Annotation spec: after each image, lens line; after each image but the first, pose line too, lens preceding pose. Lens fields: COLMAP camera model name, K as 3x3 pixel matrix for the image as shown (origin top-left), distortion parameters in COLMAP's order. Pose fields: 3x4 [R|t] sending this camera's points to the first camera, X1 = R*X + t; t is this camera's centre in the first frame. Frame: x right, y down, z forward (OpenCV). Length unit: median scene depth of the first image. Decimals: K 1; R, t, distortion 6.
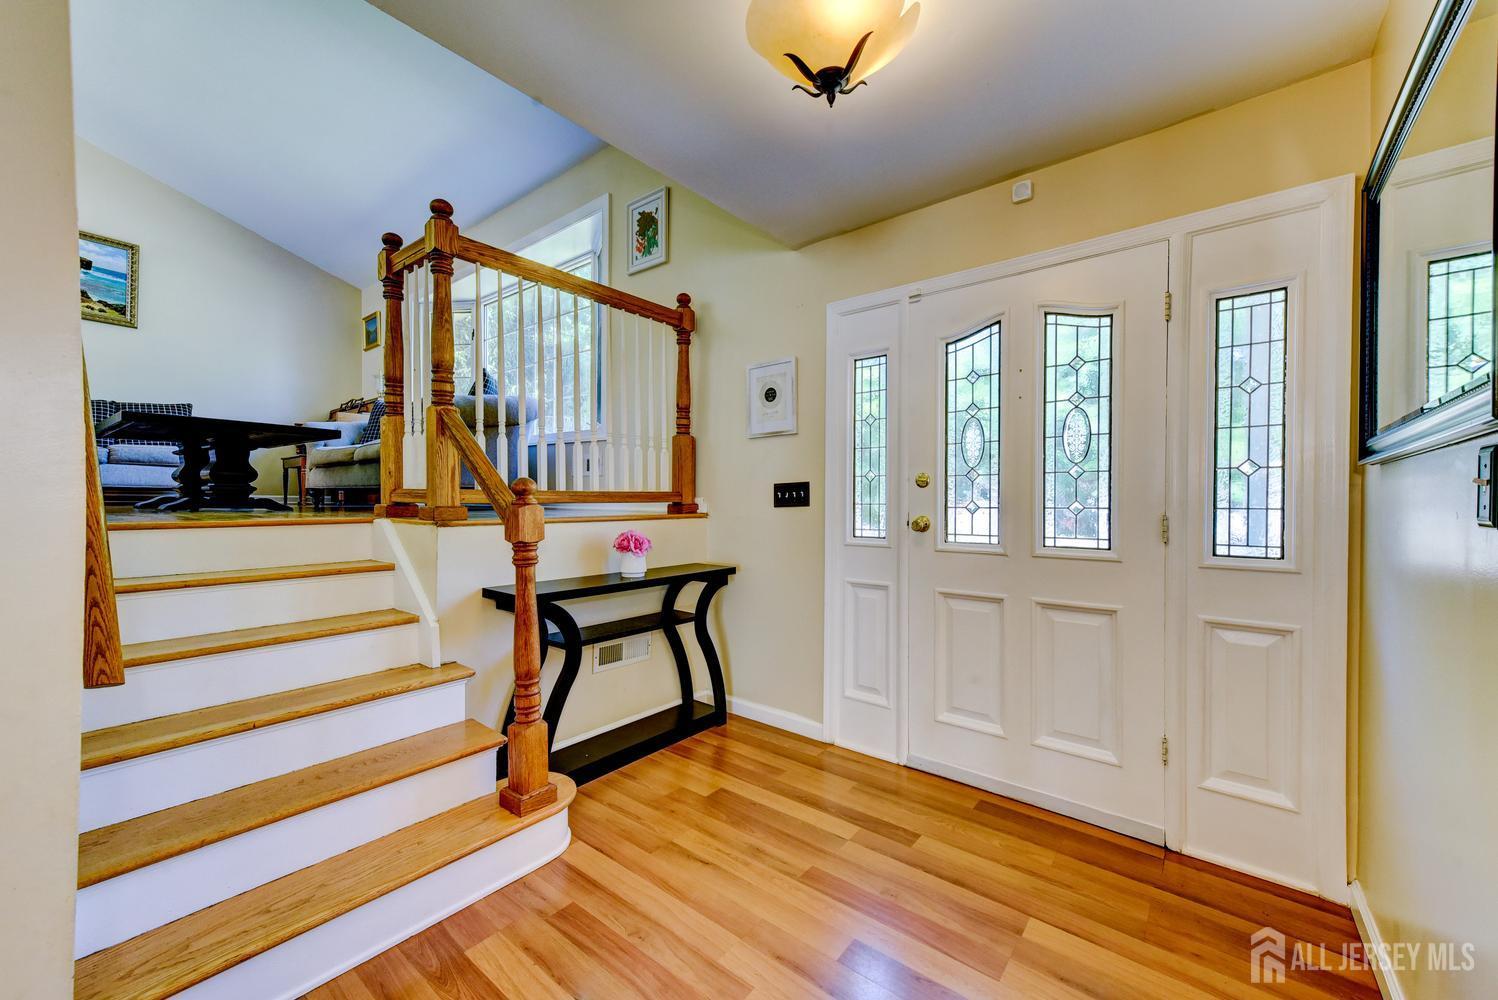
lens RADIAL K [[588.0, 0, 761.2], [0, 588.0, 503.8], [0, 0, 1]] dist [0.016394, 0.000250]
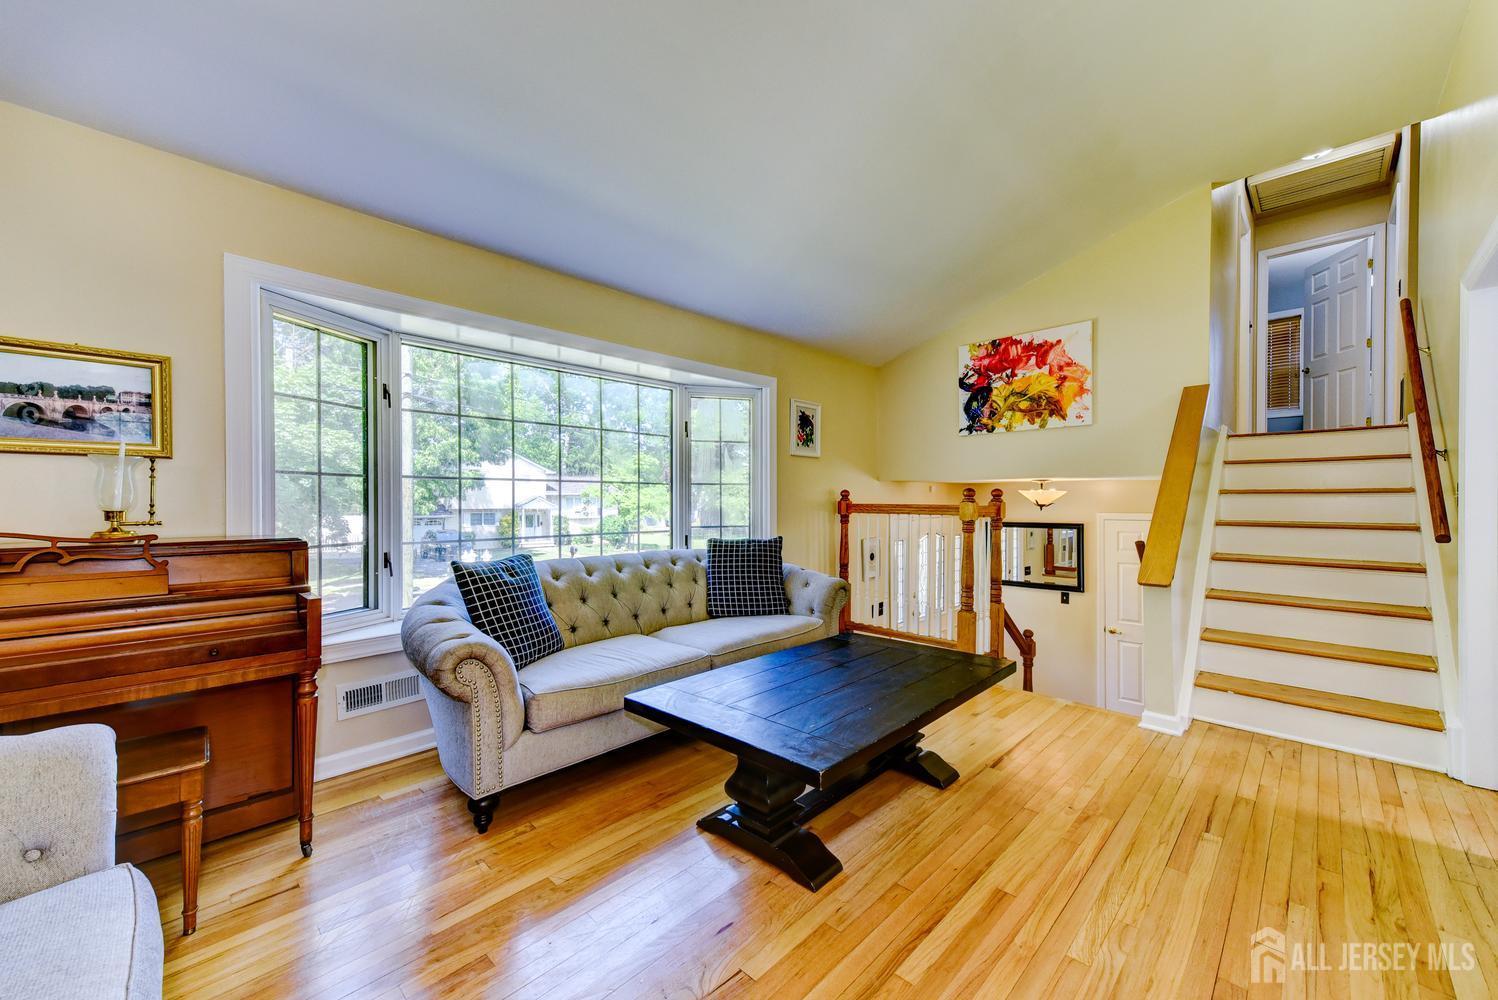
lens RADIAL K [[588.0, 0, 761.2], [0, 588.0, 503.8], [0, 0, 1]] dist [0.016394, 0.000250]
pose [[0.079918, -0.013925, 0.996704, -1.102990], [0.007736, 0.999881, 0.013349, -0.227178], [-0.996771, 0.006643, 0.080016, 0.726622]]
